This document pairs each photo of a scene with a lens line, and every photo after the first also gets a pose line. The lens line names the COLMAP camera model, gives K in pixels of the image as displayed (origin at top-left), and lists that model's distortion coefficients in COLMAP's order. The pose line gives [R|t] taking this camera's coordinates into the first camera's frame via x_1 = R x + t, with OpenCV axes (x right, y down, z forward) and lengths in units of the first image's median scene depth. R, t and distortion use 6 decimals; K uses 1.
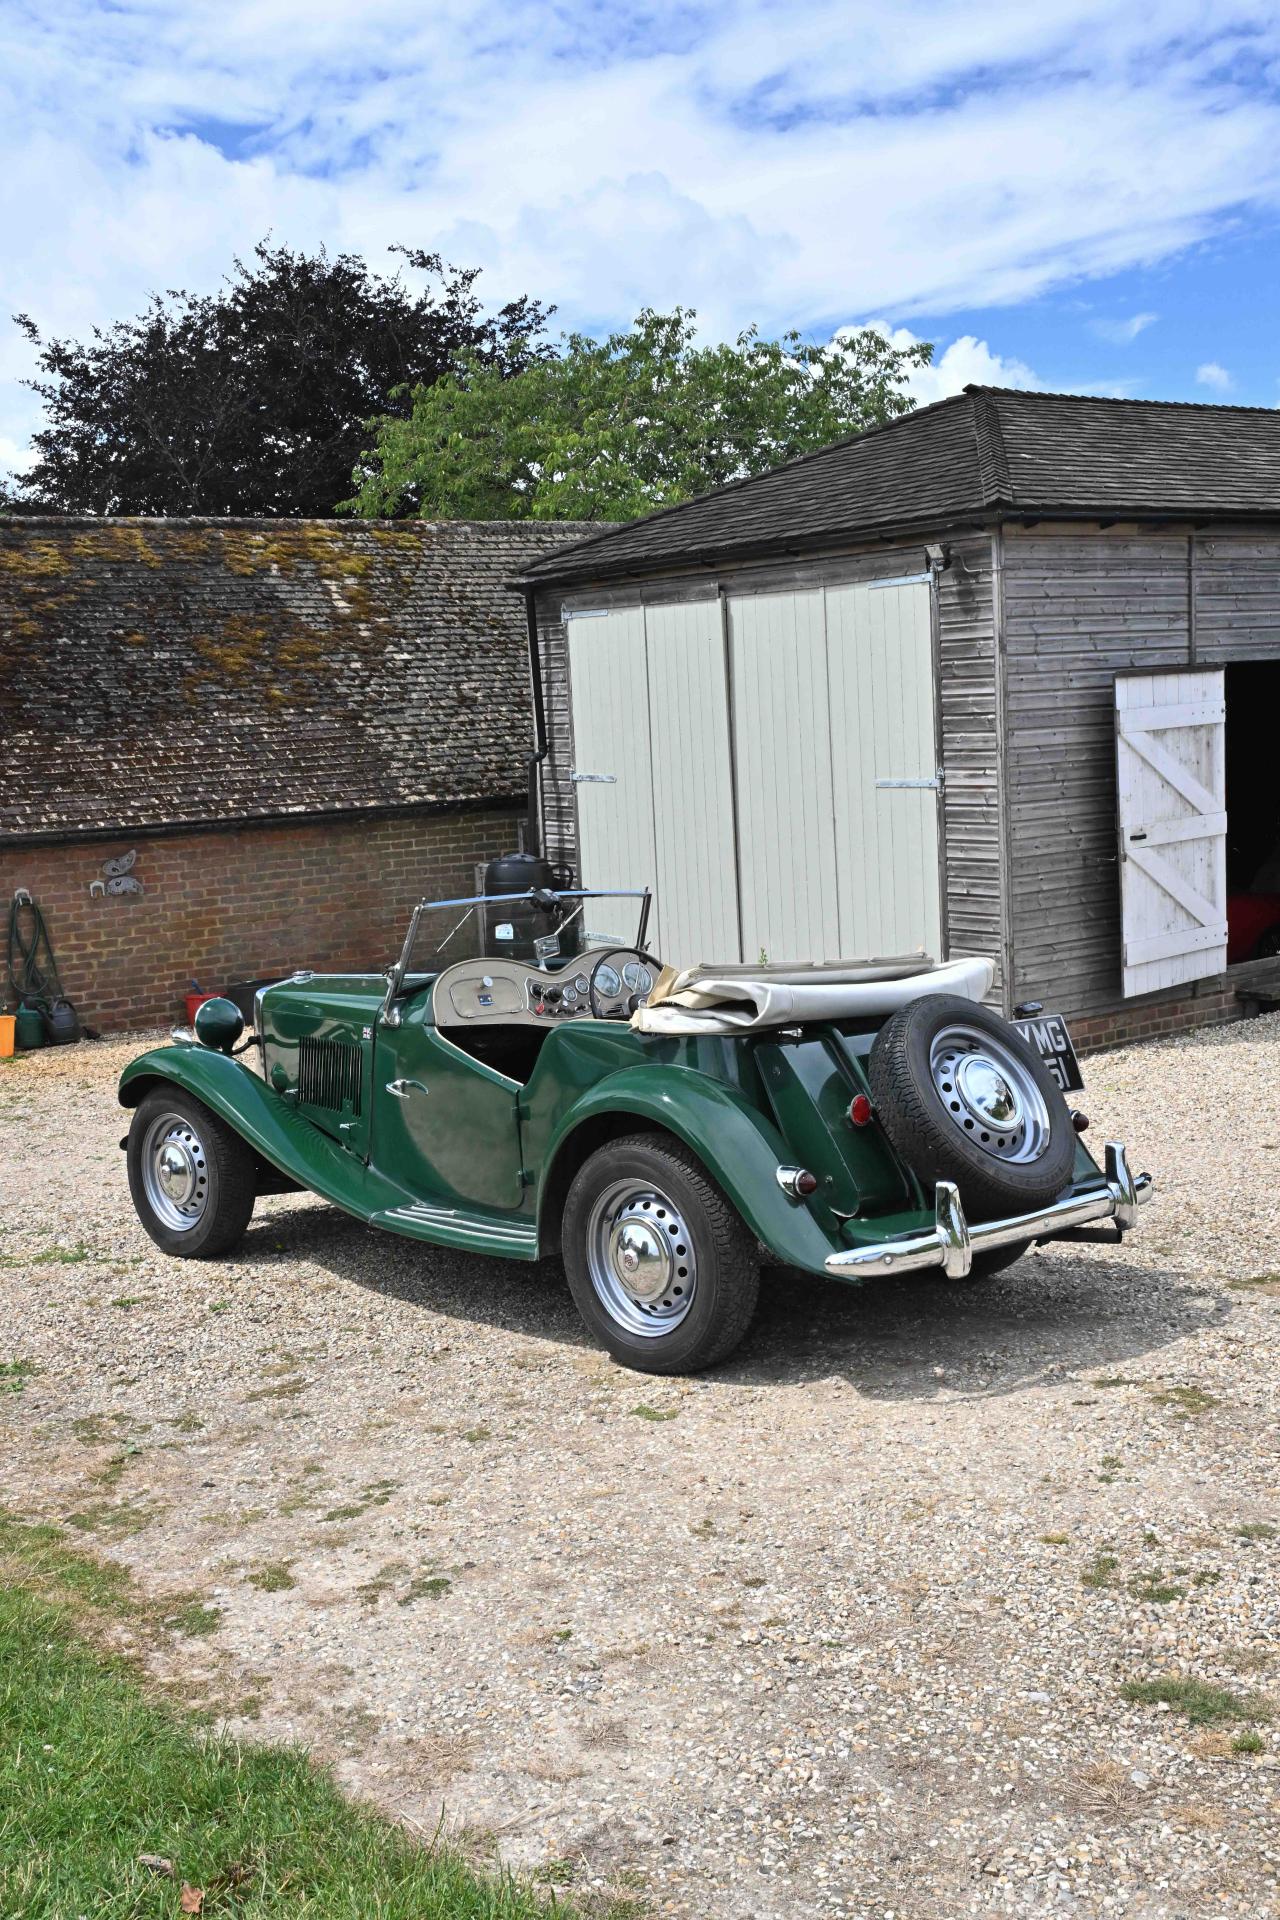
lens RADIAL K [[2026.0, 0, 645.5], [0, 2026.0, 958.1], [0, 0, 1]] dist [0.019662, -0.016528]
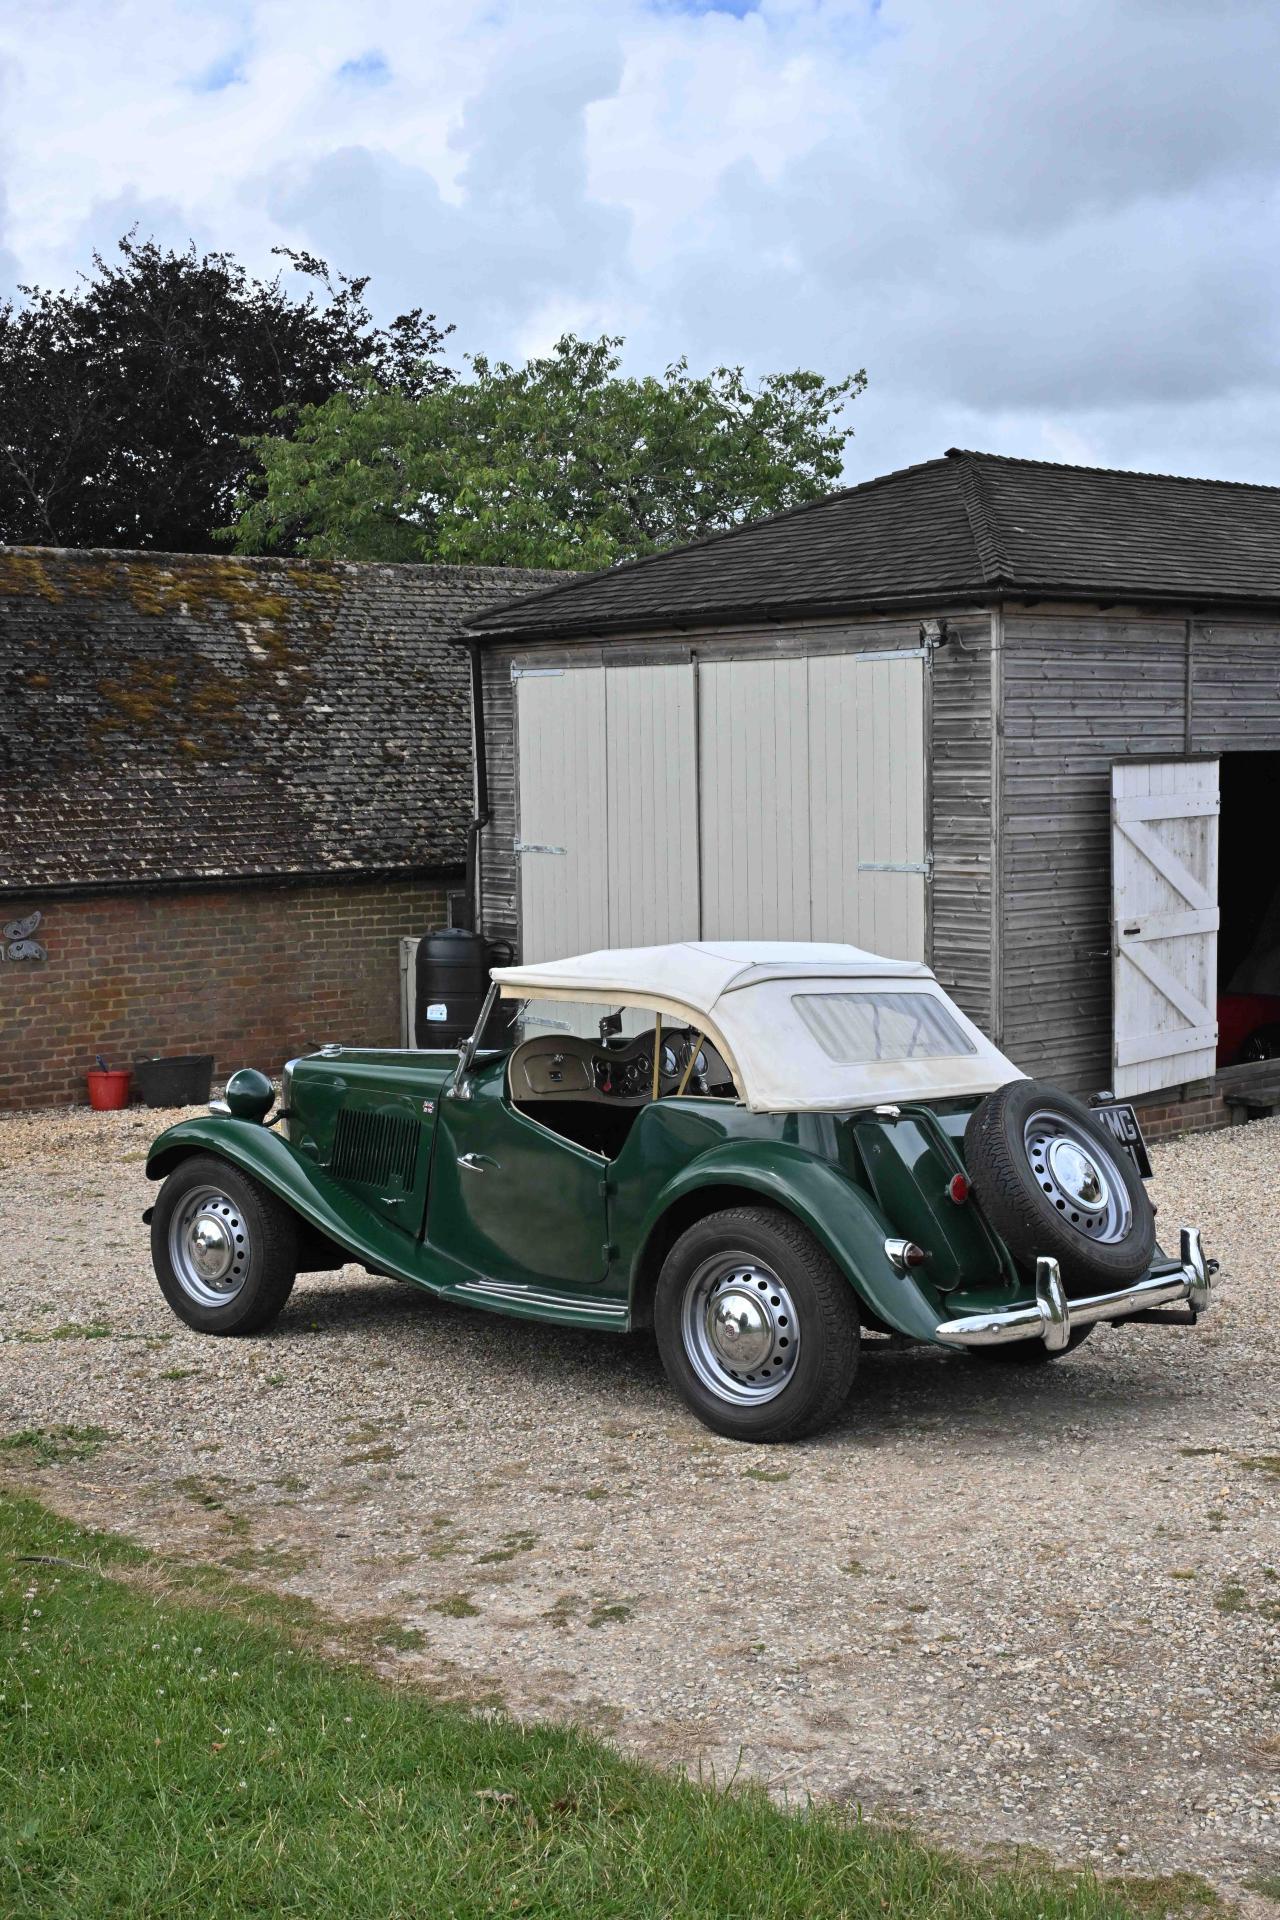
lens RADIAL K [[2339.8, 0, 650.0], [0, 2339.8, 959.9], [0, 0, 1]] dist [-0.010022, 0.016905]
pose [[0.997091, 0.029493, 0.070286, -0.062946], [-0.026671, 0.998813, -0.040765, 0.004982], [-0.071405, 0.038772, 0.996694, -0.084908]]
